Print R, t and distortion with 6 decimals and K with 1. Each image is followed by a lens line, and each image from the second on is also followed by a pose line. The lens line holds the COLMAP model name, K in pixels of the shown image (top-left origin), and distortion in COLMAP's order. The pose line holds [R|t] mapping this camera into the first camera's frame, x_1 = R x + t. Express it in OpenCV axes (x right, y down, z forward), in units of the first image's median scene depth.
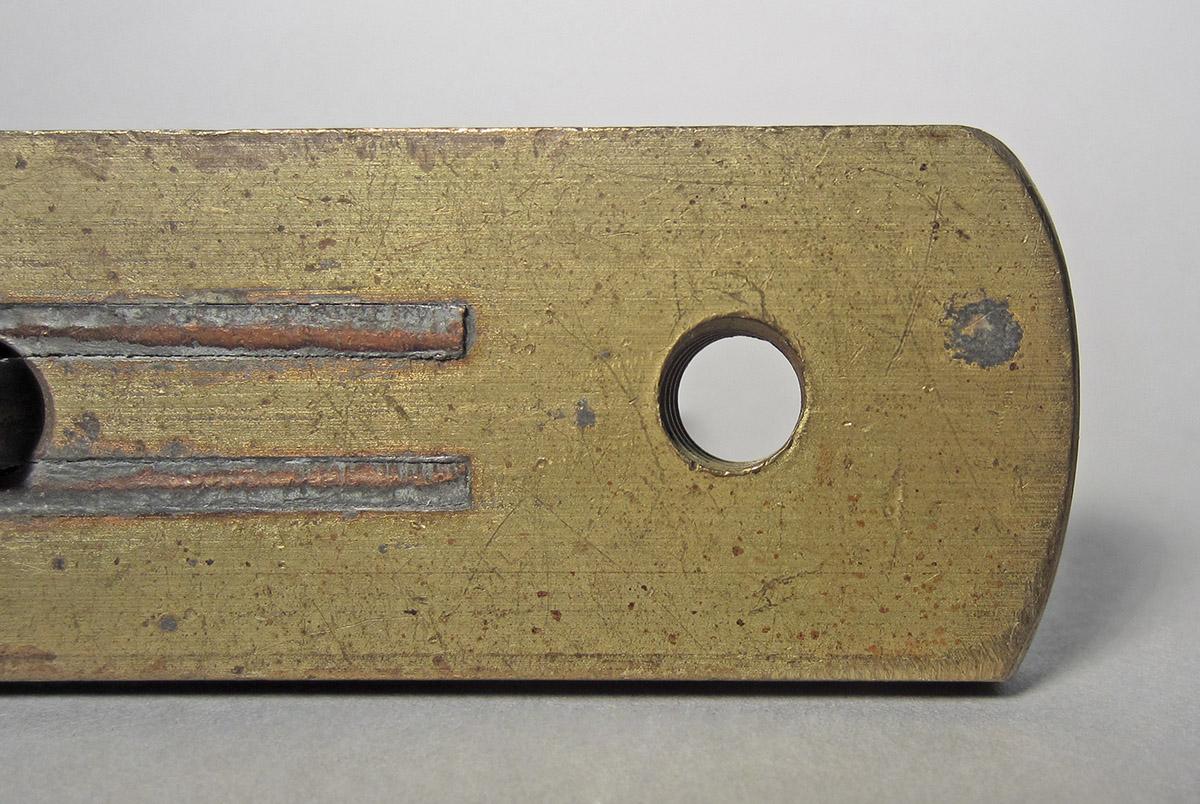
lens RADIAL K [[872.5, 0, 608.2], [0, 872.5, 394.0], [0, 0, 1]] dist [-0.006977, 0.004024]
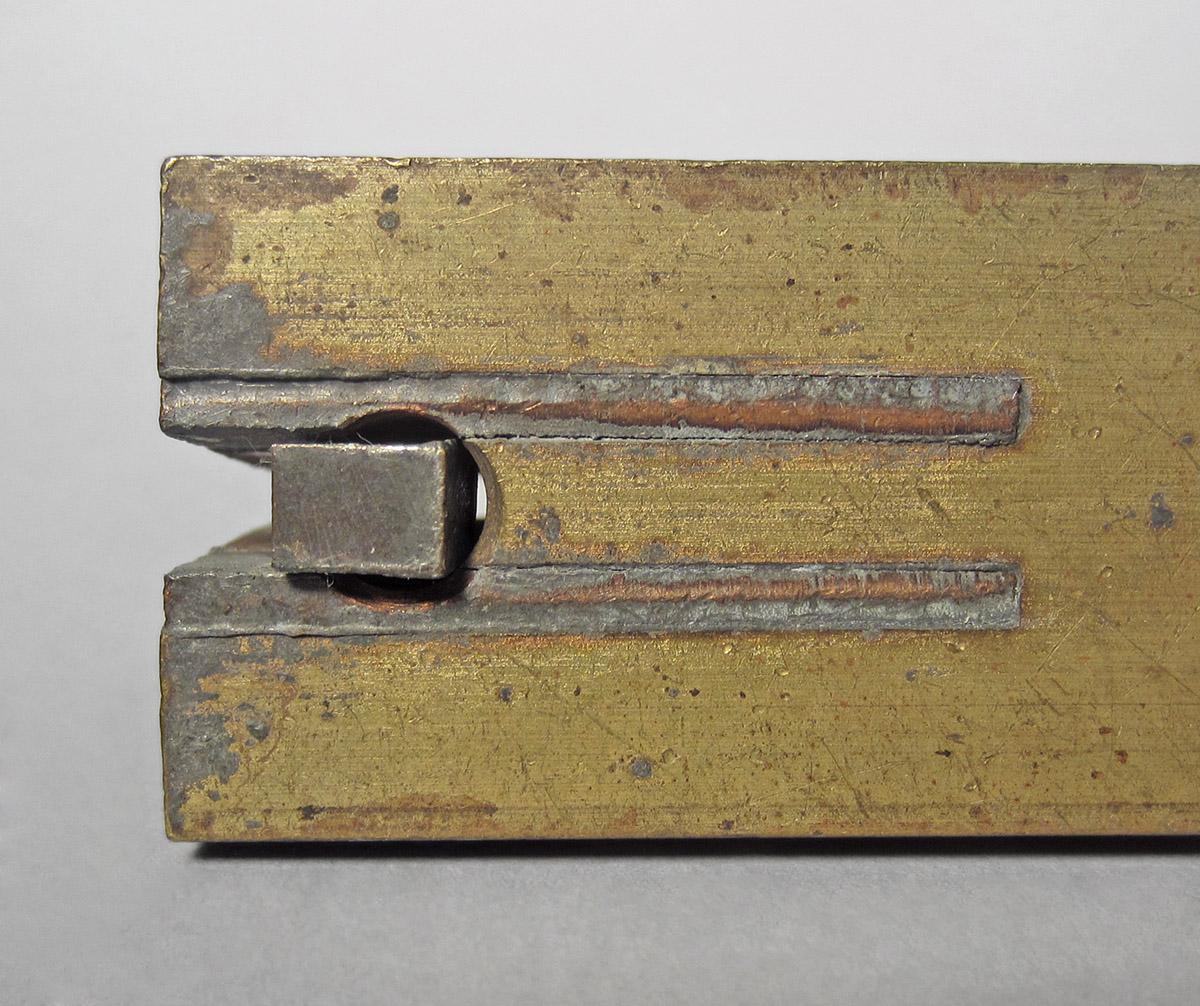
lens RADIAL K [[1041.2, 0, 605.3], [0, 1041.2, 496.7], [0, 0, 1]] dist [-0.007425, -0.002767]
pose [[0.999621, 0.005322, 0.026996, -0.572567], [-0.005334, 0.999986, 0.000387, 0.010737], [-0.026994, -0.000531, 0.999635, 0.032449]]
